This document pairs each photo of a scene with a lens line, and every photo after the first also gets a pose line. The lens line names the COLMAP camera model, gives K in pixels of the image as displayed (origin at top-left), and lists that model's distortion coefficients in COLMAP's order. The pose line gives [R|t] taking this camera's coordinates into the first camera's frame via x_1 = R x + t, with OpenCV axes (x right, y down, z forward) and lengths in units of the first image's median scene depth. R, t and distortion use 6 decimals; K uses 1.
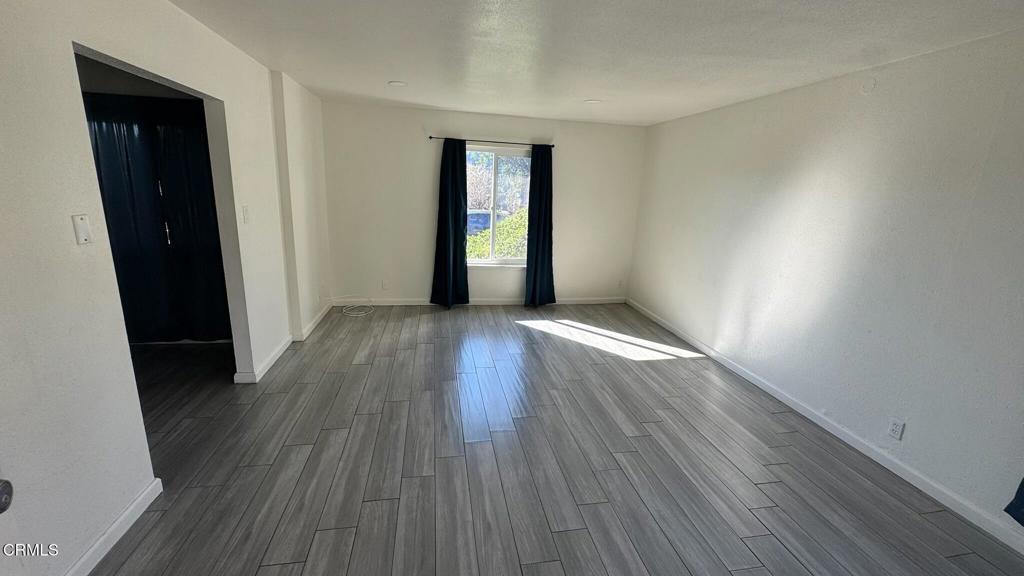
lens RADIAL K [[410.3, 0, 510.1], [0, 410.3, 287.7], [0, 0, 1]] dist [-0.002308, -0.000378]
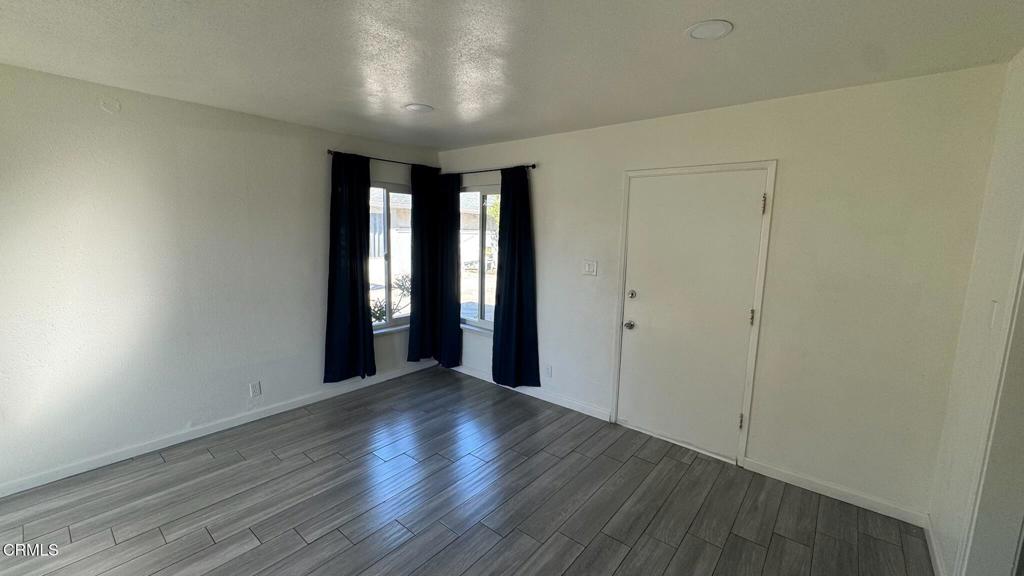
lens RADIAL K [[410.3, 0, 510.1], [0, 410.3, 287.7], [0, 0, 1]] dist [-0.002308, -0.000378]
pose [[-0.643397, -0.156717, 0.749320, -0.510638], [0.140634, 0.937966, 0.316926, -0.255594], [-0.752504, 0.309289, -0.581444, 0.993473]]
